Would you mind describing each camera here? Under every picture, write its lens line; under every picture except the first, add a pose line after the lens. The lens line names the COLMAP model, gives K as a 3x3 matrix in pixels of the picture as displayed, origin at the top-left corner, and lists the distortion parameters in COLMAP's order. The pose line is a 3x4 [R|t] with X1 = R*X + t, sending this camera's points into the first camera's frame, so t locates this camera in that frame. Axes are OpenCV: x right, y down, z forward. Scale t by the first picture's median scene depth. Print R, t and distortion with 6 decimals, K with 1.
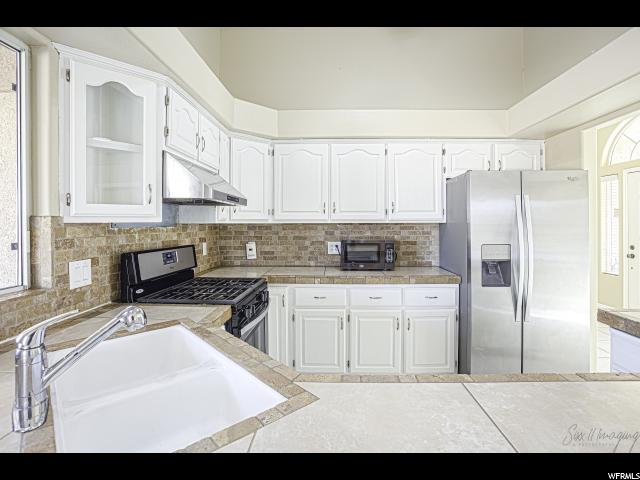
lens RADIAL K [[310.6, 0, 311.4], [0, 310.6, 223.2], [0, 0, 1]] dist [-0.023187, 0.005213]
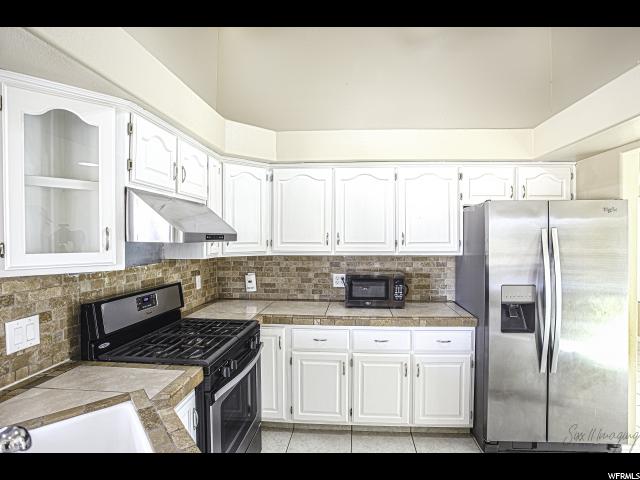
lens RADIAL K [[310.6, 0, 323.3], [0, 310.6, 240.5], [0, 0, 1]] dist [-0.023187, 0.005213]
pose [[0.999460, 0.002650, -0.032753, 0.066993], [-0.002184, 0.999896, 0.014243, -0.064074], [0.032787, -0.014164, 0.999362, 0.099176]]
